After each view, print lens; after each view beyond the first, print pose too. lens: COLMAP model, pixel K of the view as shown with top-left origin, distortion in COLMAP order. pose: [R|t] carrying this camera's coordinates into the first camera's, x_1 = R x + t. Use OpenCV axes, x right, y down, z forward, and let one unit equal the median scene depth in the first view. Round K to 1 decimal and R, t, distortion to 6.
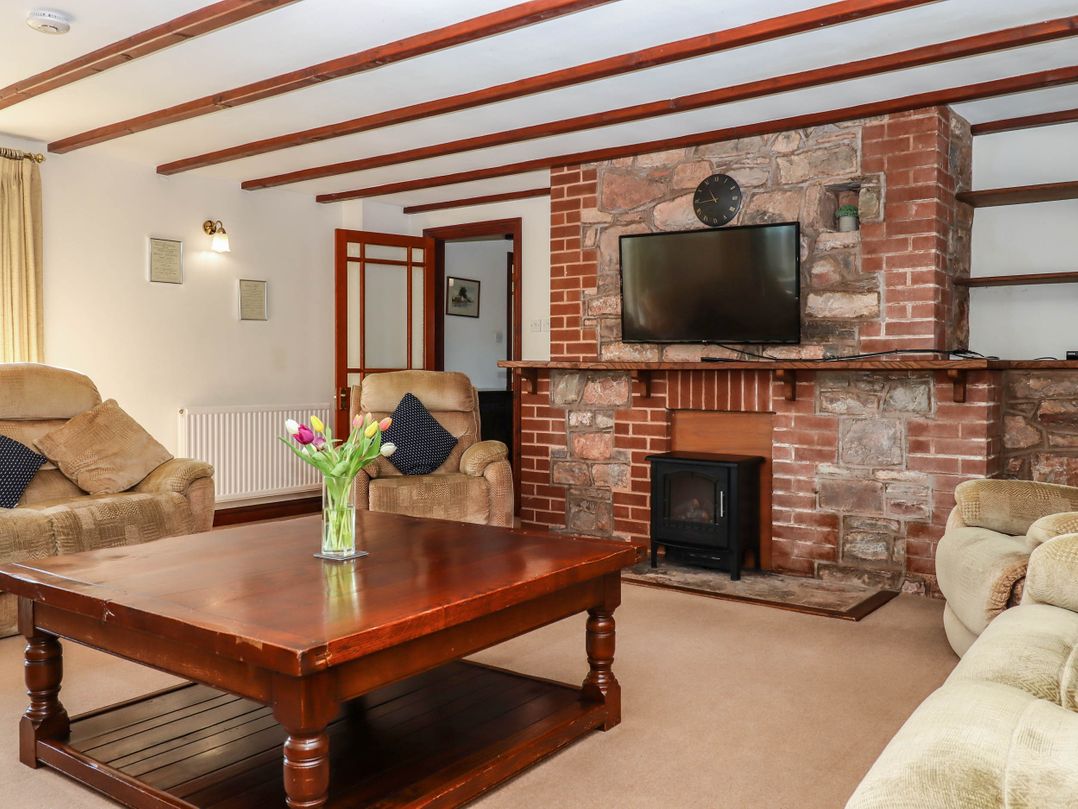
lens RADIAL K [[903.5, 0, 539.0], [0, 903.5, 404.5], [0, 0, 1]] dist [0.001312, -0.000895]
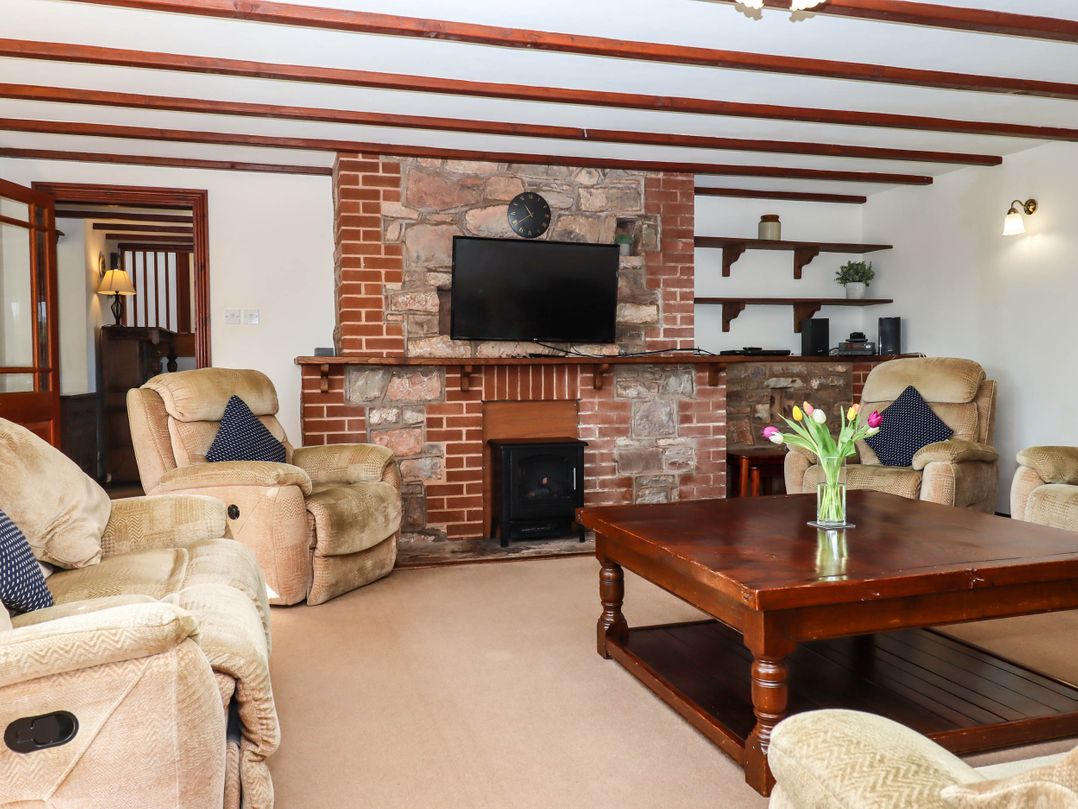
lens RADIAL K [[903.5, 0, 539.0], [0, 903.5, 404.5], [0, 0, 1]] dist [0.001312, -0.000895]
pose [[0.596000, -0.043810, 0.801788, -0.716235], [0.037861, 0.998933, 0.026438, -0.017886], [-0.802091, 0.014599, 0.597023, 0.315677]]
